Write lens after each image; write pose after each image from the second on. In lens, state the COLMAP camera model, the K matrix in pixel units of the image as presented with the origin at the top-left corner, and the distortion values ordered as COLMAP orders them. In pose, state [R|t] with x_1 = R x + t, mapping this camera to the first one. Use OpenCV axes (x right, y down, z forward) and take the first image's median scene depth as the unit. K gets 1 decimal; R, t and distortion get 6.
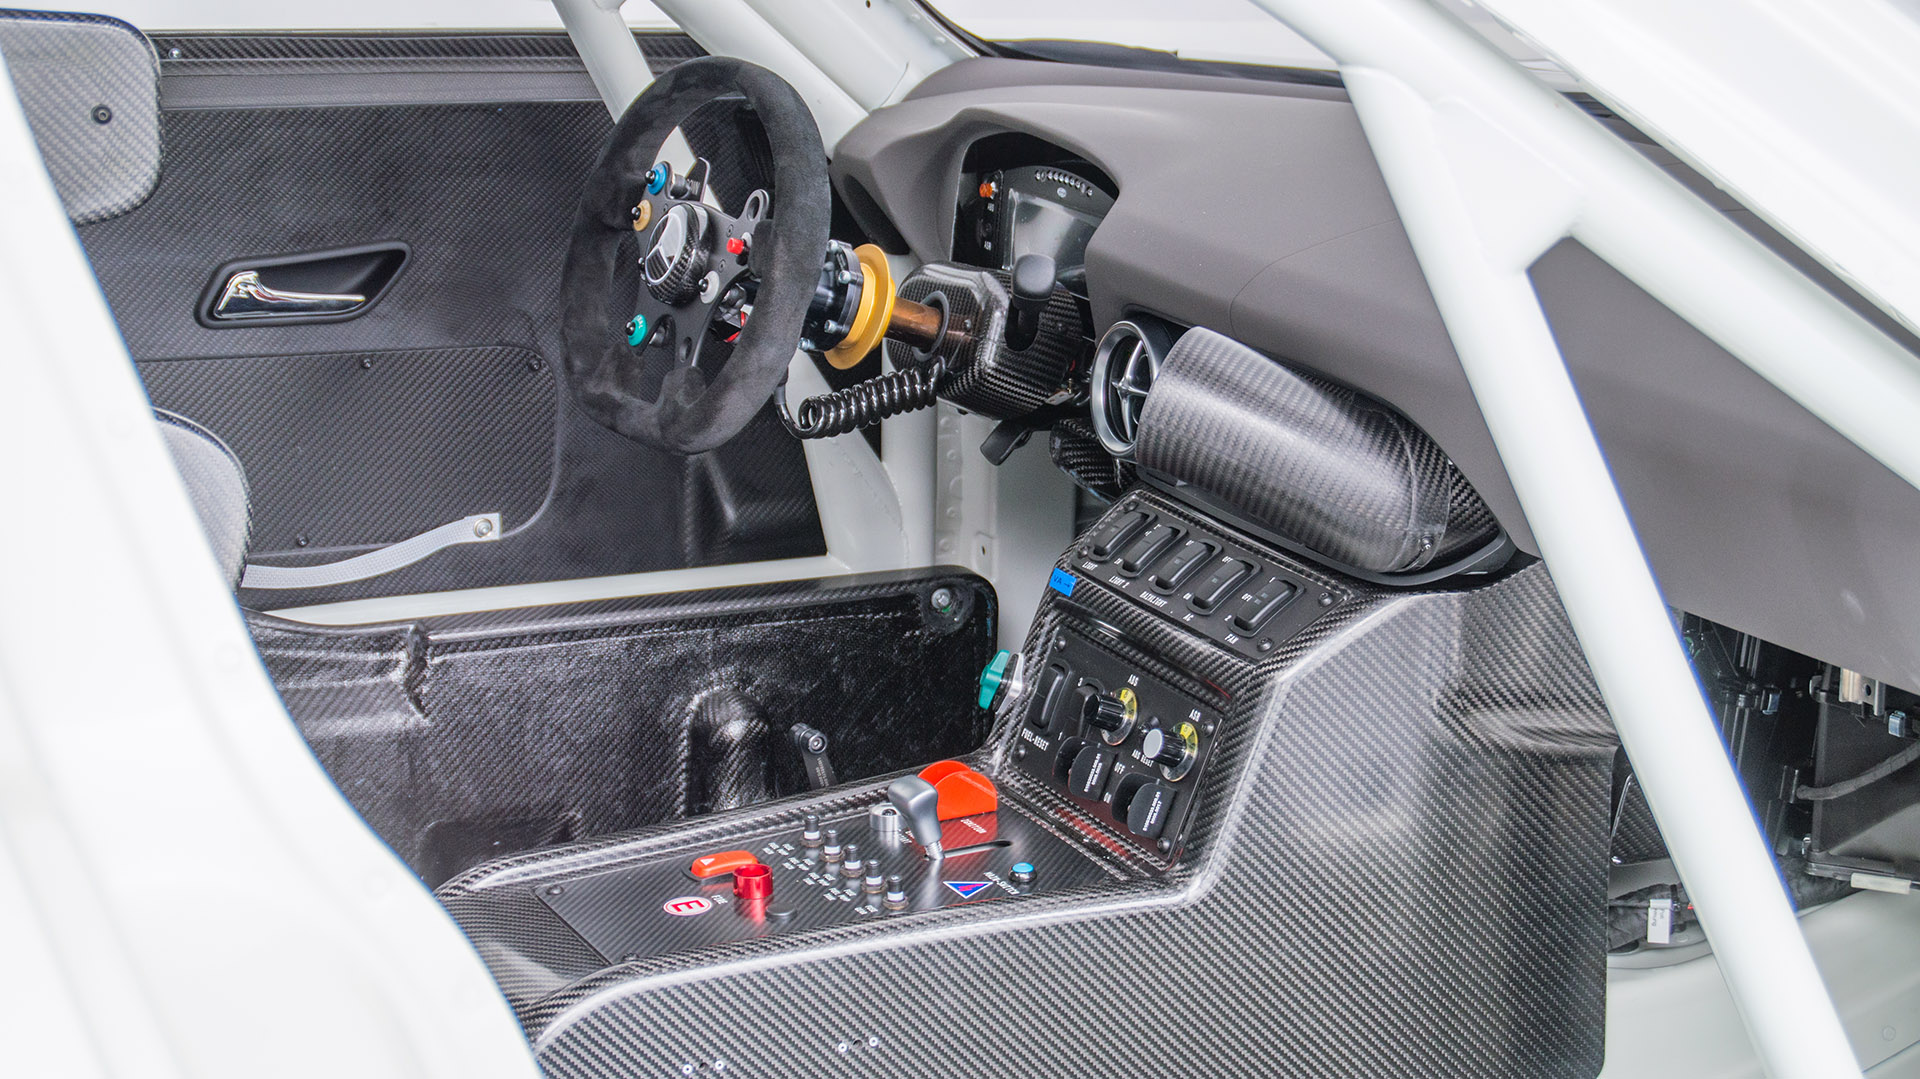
lens RADIAL K [[4223.7, 0, 960.6], [0, 4223.7, 538.7], [0, 0, 1]] dist [0.536242, 0.000000]
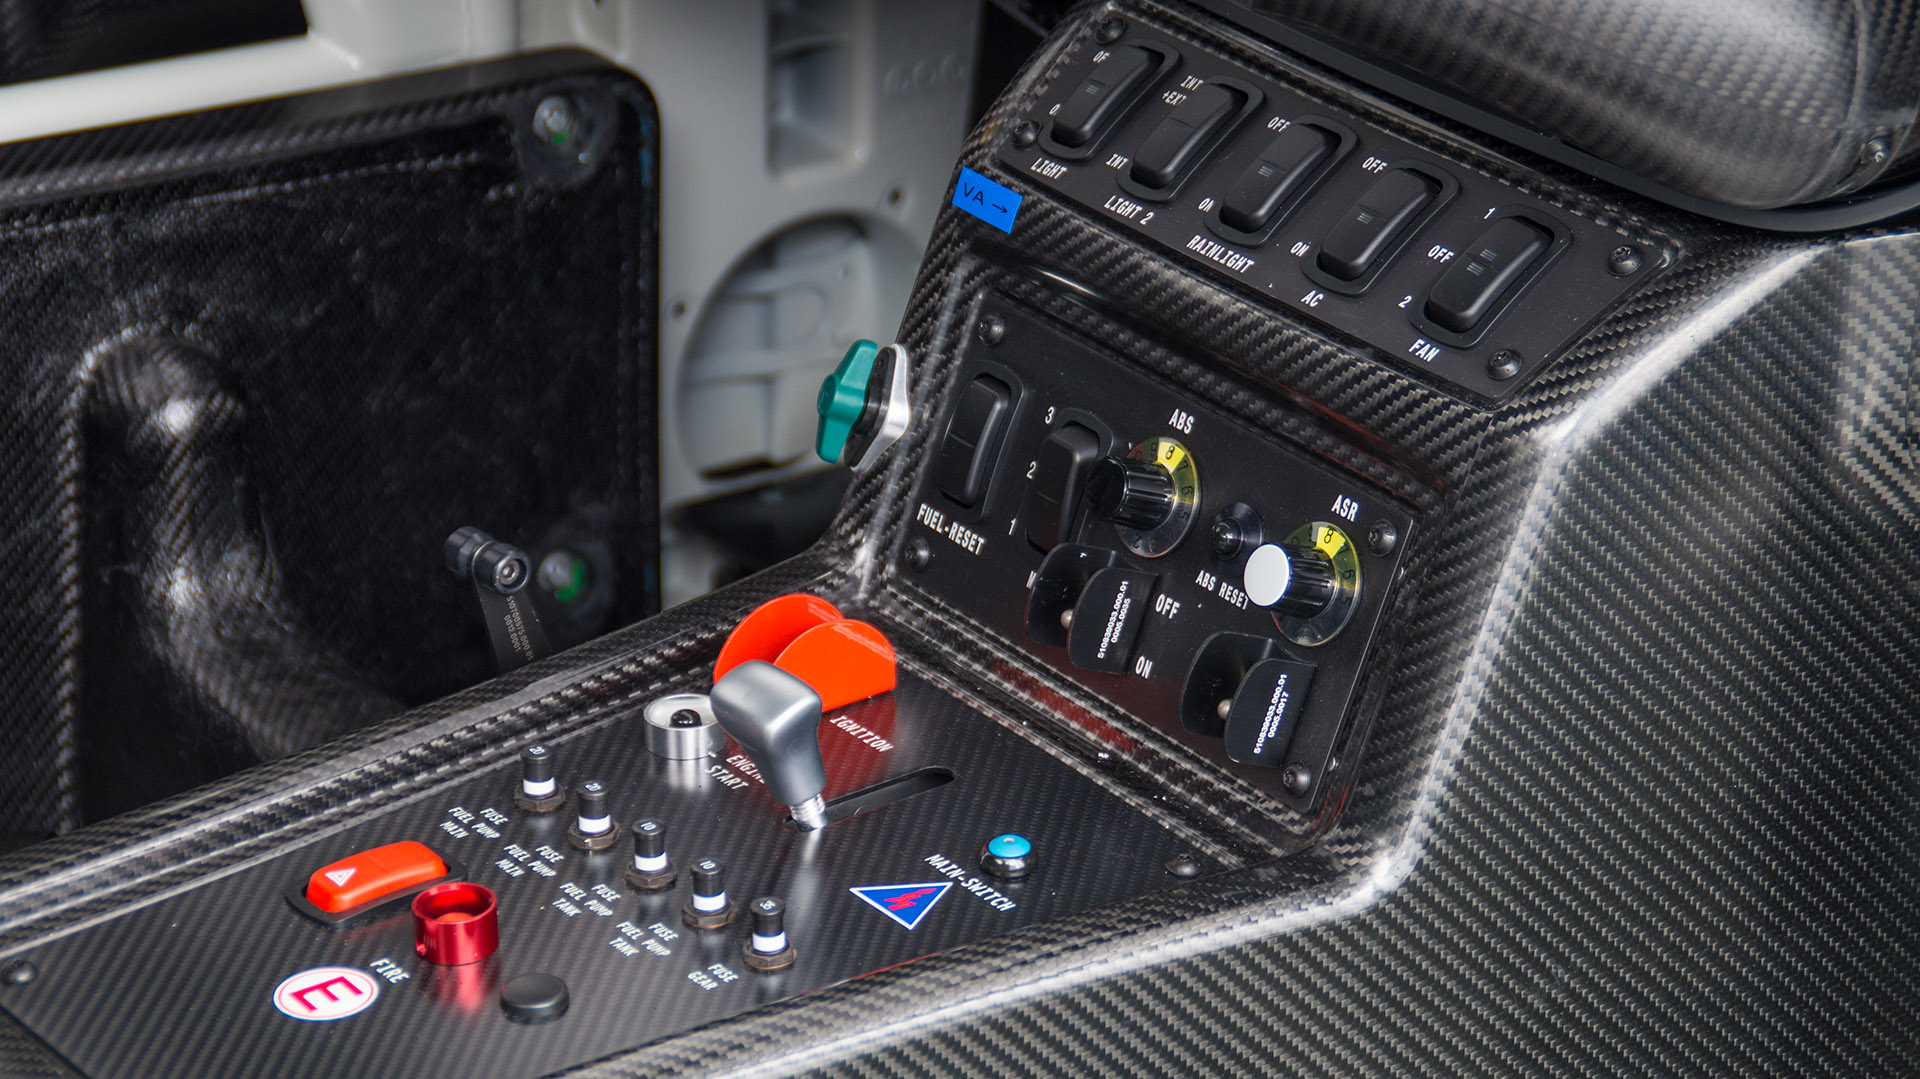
lens RADIAL K [[6326.9, 0, 959.7], [0, 6326.9, 541.1], [0, 0, 1]] dist [0.783812, 0.000000]
pose [[0.985260, -0.067783, 0.157061, -0.098825], [0.041970, 0.985867, 0.162190, -0.071484], [-0.165835, -0.153208, 0.974180, 0.296317]]
